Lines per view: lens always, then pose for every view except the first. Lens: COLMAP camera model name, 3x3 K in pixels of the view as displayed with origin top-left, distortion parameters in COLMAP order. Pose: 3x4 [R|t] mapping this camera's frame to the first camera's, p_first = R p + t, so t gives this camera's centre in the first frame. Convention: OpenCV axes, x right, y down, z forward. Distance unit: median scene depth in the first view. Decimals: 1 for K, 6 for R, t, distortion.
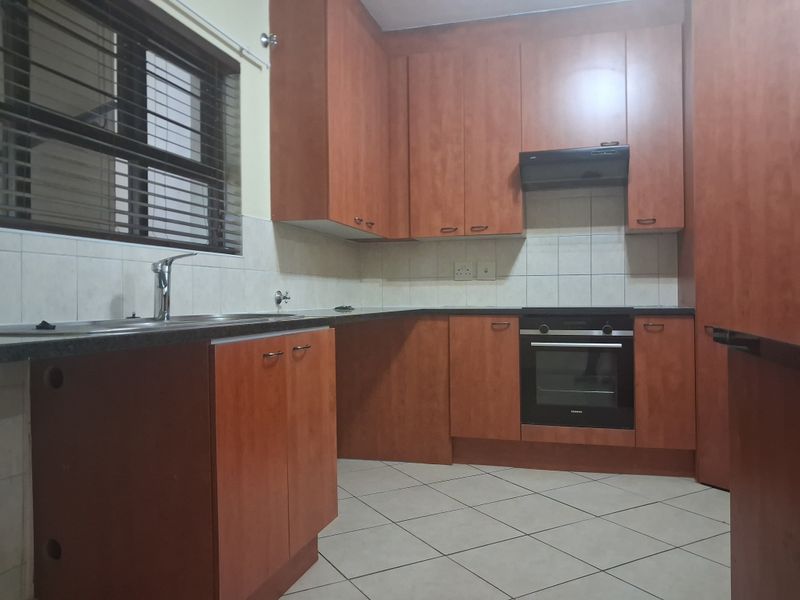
lens RADIAL K [[627.2, 0, 396.7], [0, 627.2, 293.7], [0, 0, 1]] dist [0.056395, -0.097415]
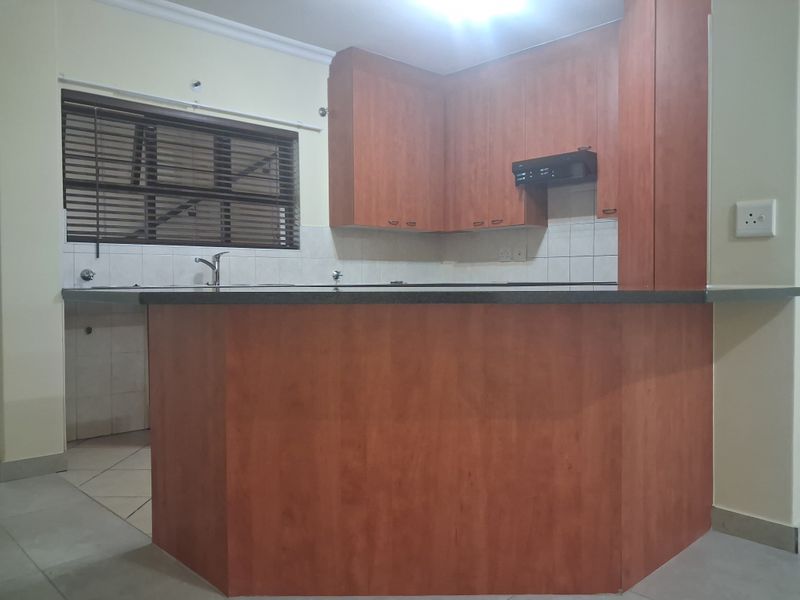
lens RADIAL K [[627.2, 0, 389.3], [0, 627.2, 295.6], [0, 0, 1]] dist [0.056395, -0.097415]
pose [[0.855220, 0.016321, -0.518008, 0.666600], [0.003391, 0.999306, 0.037084, -0.000507], [0.518254, -0.033472, 0.854571, -0.245667]]
